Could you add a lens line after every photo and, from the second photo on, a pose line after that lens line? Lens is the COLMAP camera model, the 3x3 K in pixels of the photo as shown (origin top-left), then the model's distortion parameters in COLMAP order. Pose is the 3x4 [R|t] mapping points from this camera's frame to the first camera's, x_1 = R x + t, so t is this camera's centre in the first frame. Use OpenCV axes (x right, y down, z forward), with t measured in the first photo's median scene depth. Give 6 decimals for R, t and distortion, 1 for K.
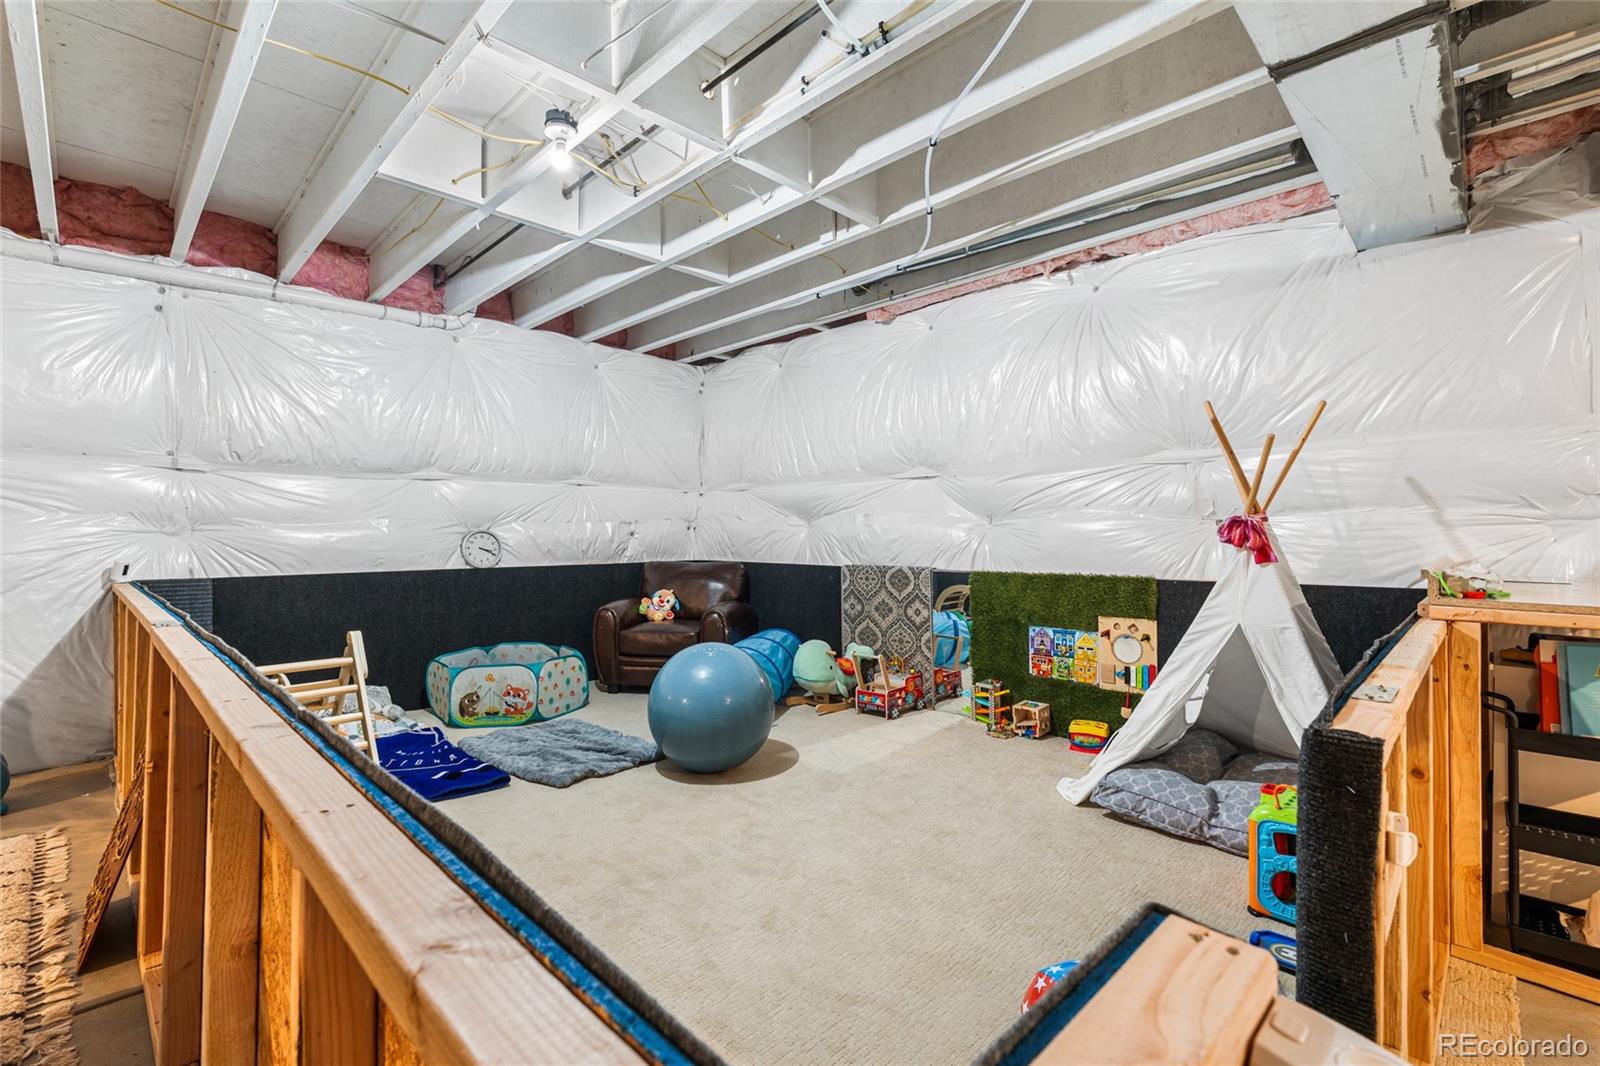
lens RADIAL K [[696.7, 0, 812.0], [0, 696.7, 535.3], [0, 0, 1]] dist [-0.000524, 0.000115]
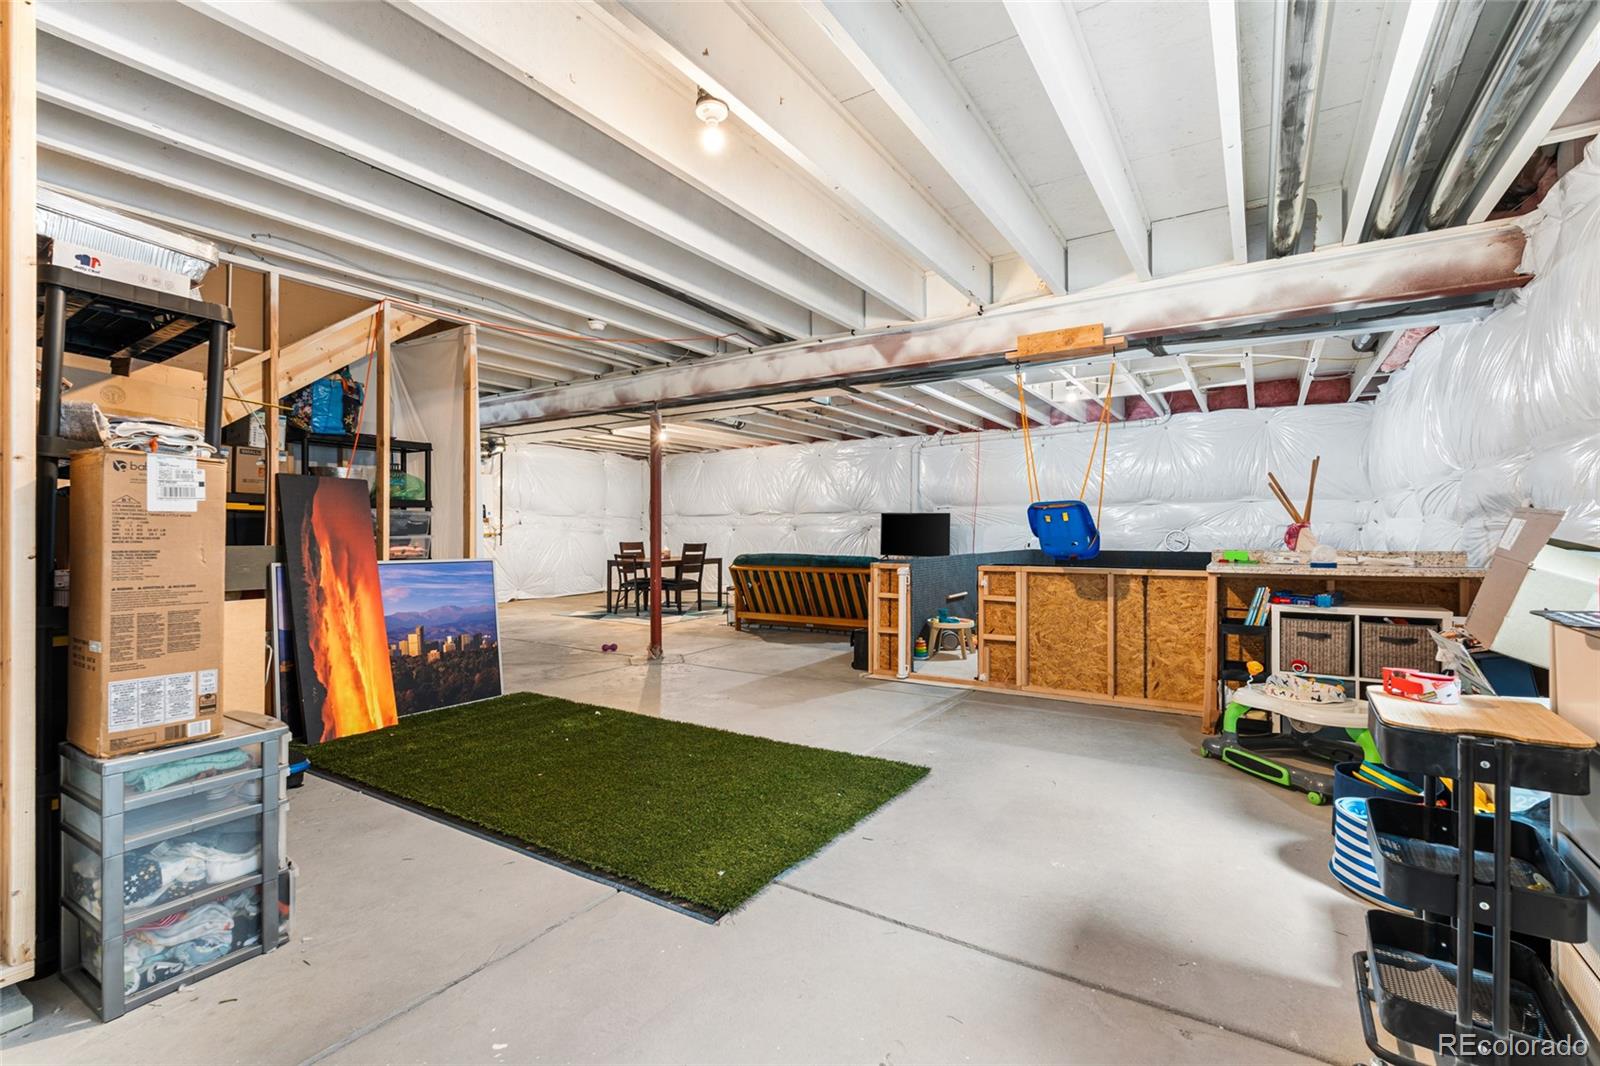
lens RADIAL K [[696.7, 0, 812.0], [0, 696.7, 535.3], [0, 0, 1]] dist [-0.000524, 0.000115]
pose [[0.186760, 0.013438, -0.982314, 1.198998], [-0.005612, 0.999905, 0.012612, -0.013751], [0.982389, 0.003158, 0.186818, -0.275649]]
